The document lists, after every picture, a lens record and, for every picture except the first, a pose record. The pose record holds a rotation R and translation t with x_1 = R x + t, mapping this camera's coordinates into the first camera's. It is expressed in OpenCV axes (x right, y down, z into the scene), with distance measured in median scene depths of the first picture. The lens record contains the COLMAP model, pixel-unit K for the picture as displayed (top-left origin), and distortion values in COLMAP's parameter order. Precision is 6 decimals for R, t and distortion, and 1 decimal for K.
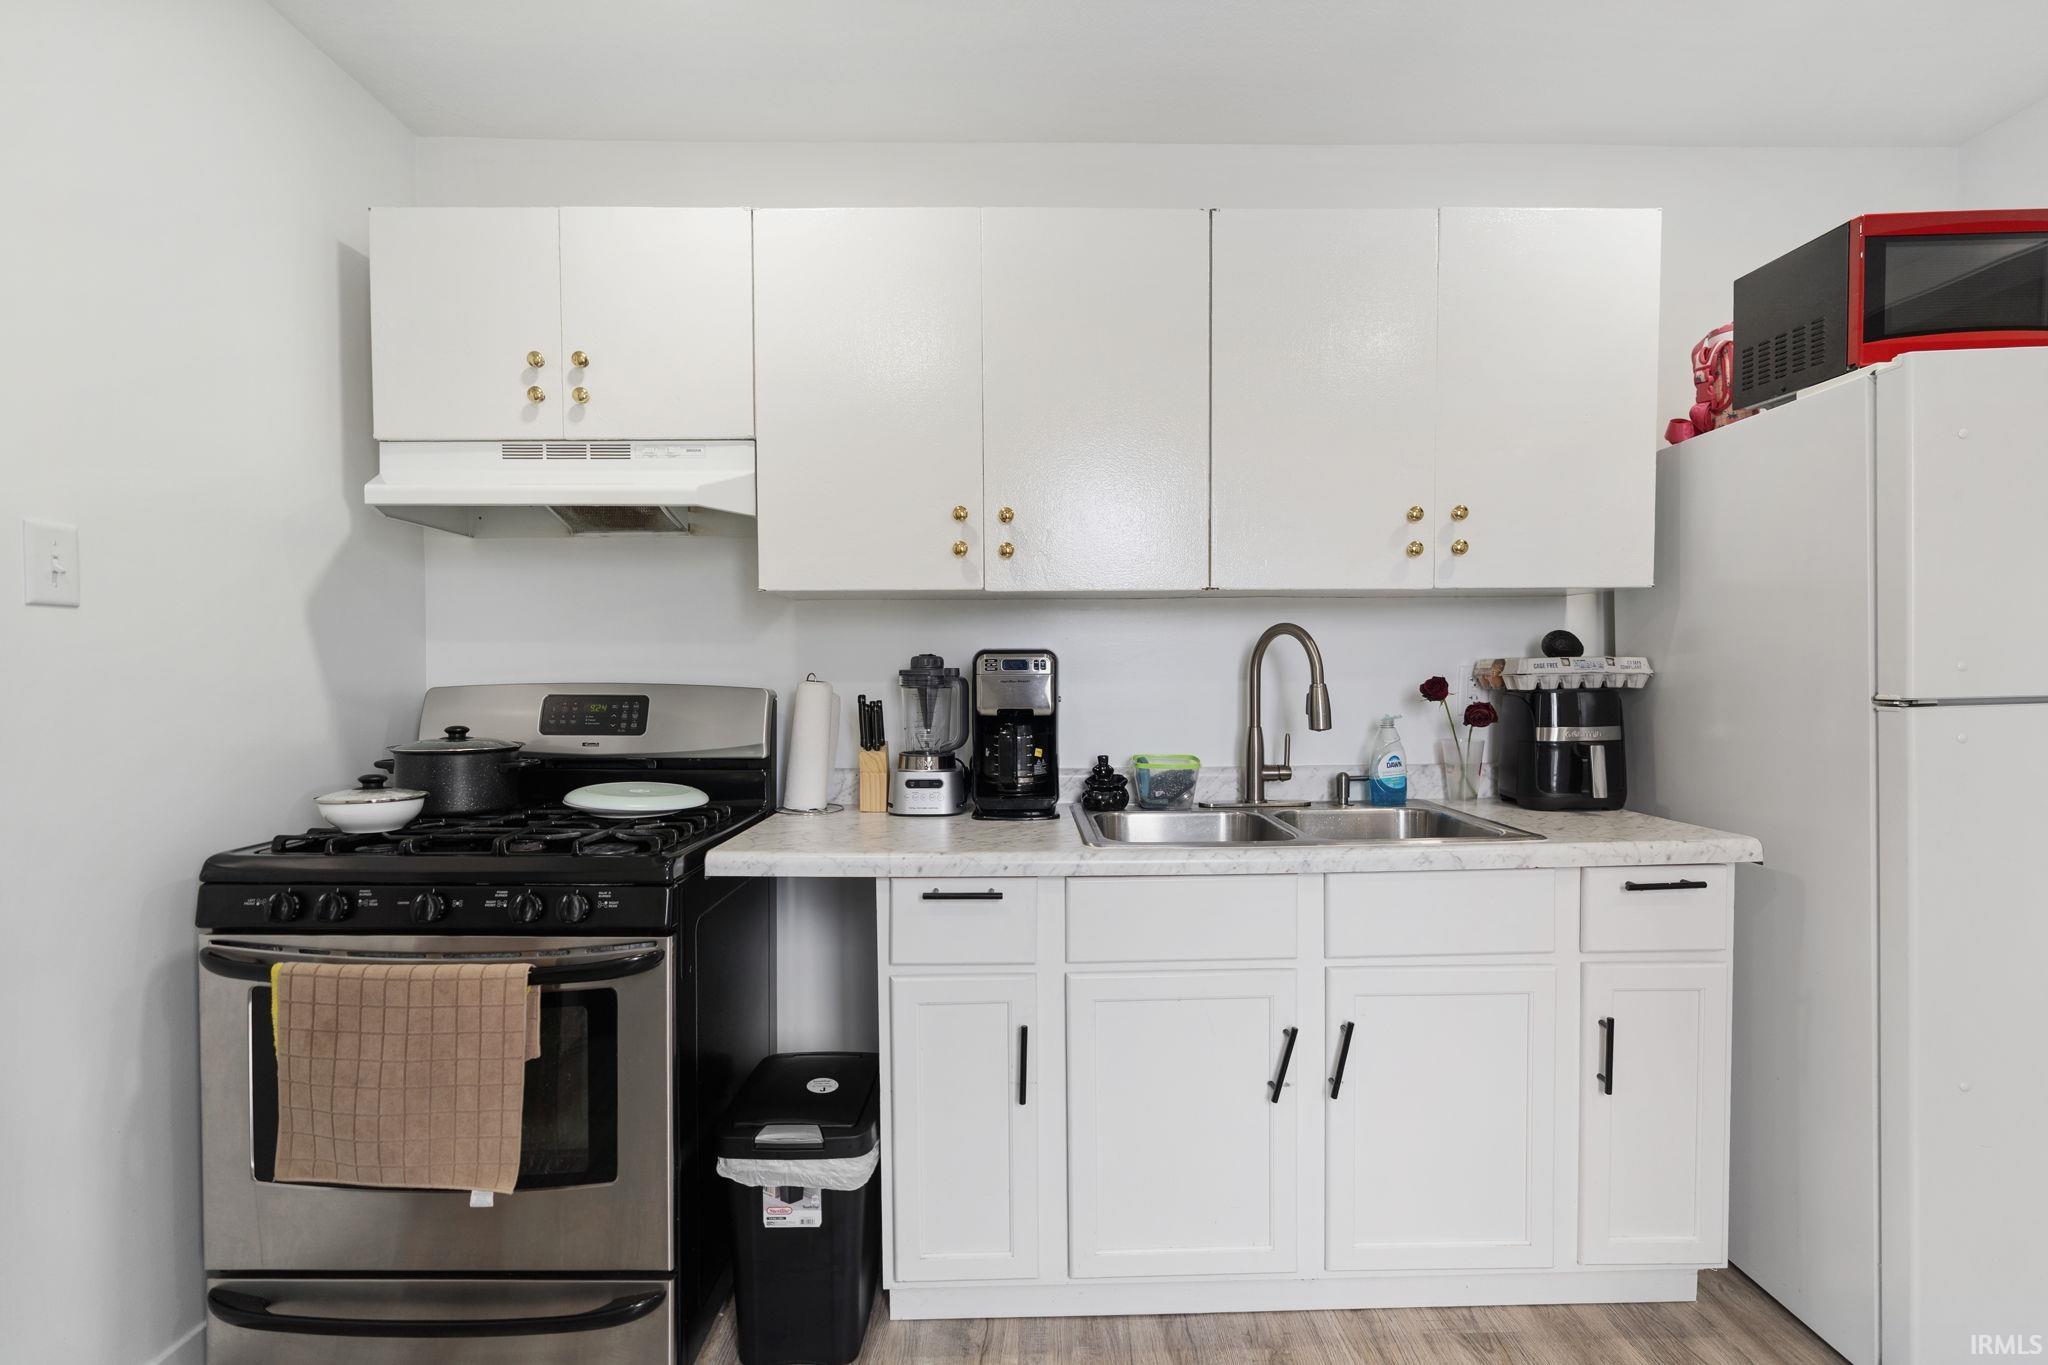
lens RADIAL K [[951.4, 0, 1018.1], [0, 951.4, 698.8], [0, 0, 1]] dist [0.003571, 0.004794]
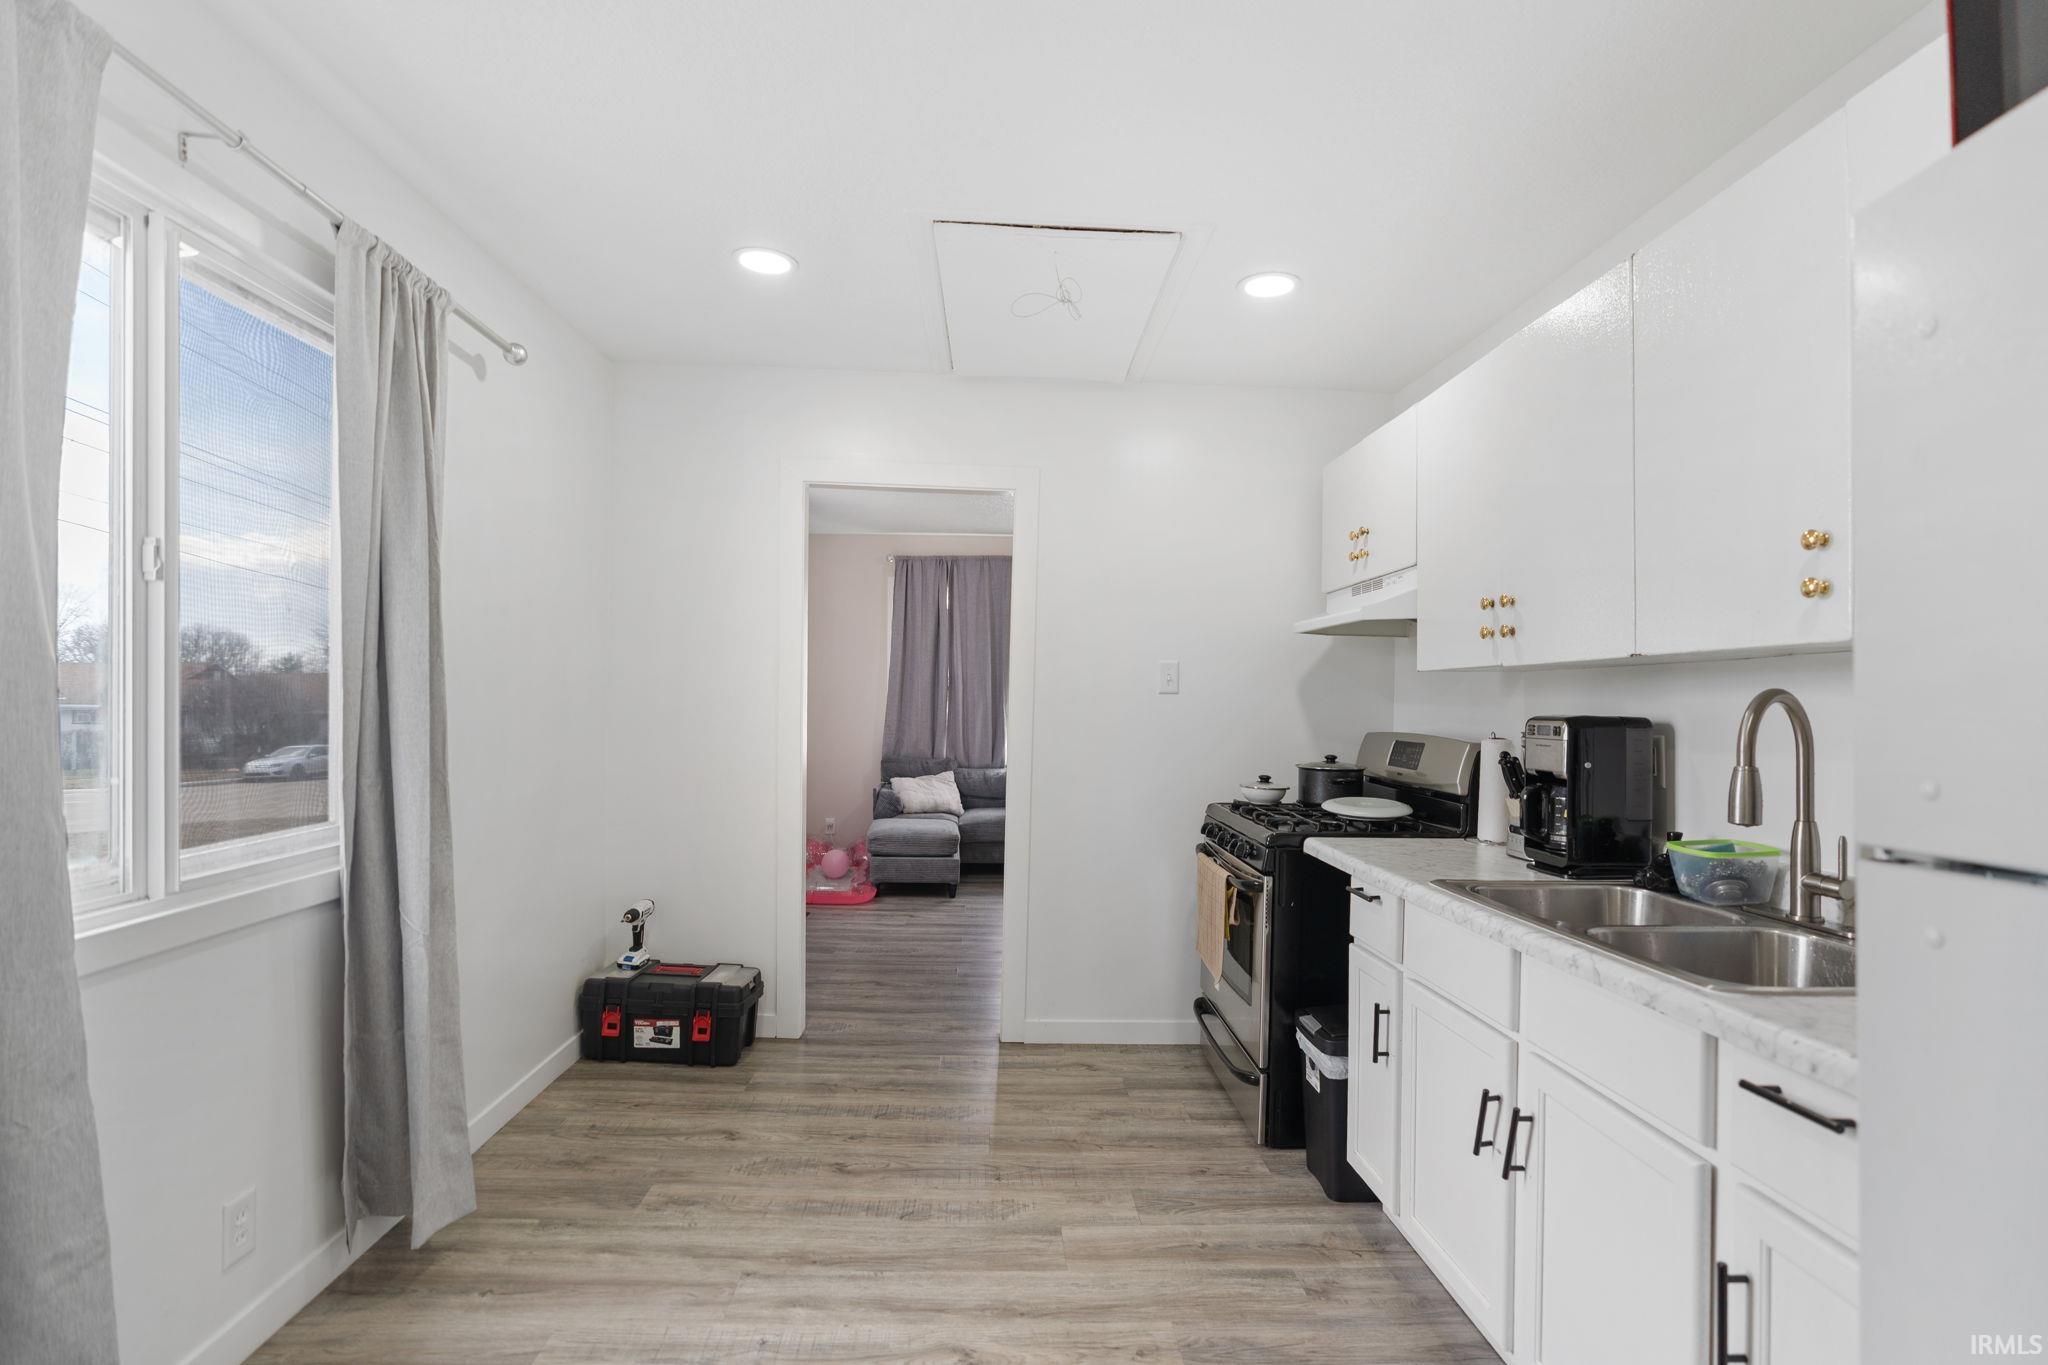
lens RADIAL K [[951.4, 0, 1064.3], [0, 951.4, 693.9], [0, 0, 1]] dist [0.003571, 0.004794]
pose [[0.085248, -0.004585, -0.996349, 1.088161], [-0.041814, 0.999092, -0.008175, -0.047623], [0.995482, 0.042358, 0.084979, 0.371622]]
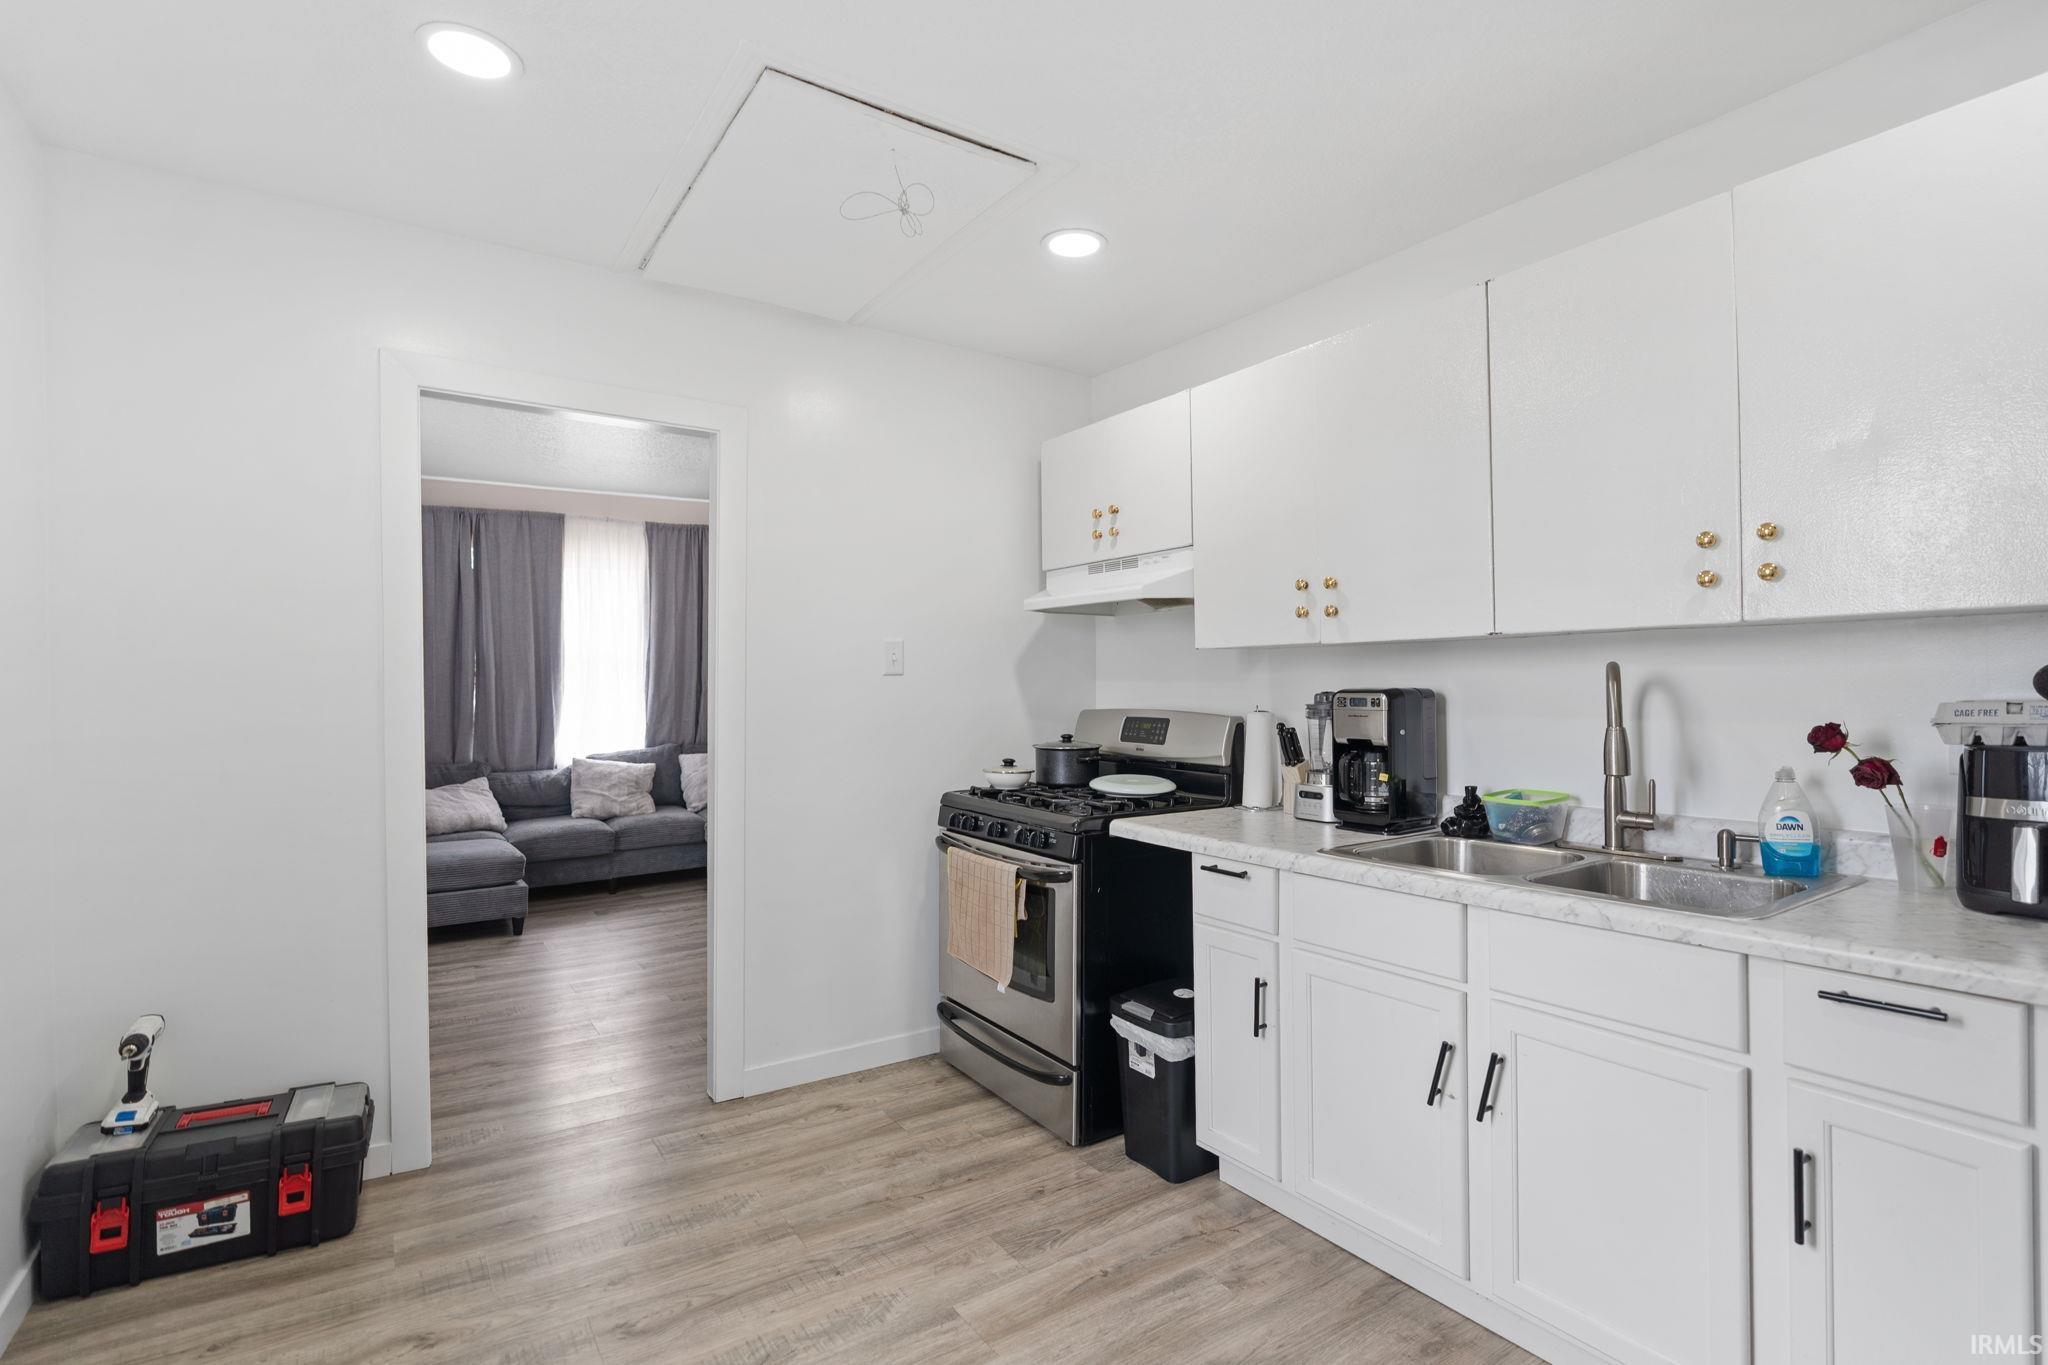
lens RADIAL K [[951.4, 0, 1034.9], [0, 951.4, 677.0], [0, 0, 1]] dist [0.003571, 0.004794]
pose [[0.569830, -0.008478, -0.821719, 0.783716], [-0.016651, 0.999622, -0.021860, -0.035892], [0.821594, 0.026139, 0.569474, -0.019853]]
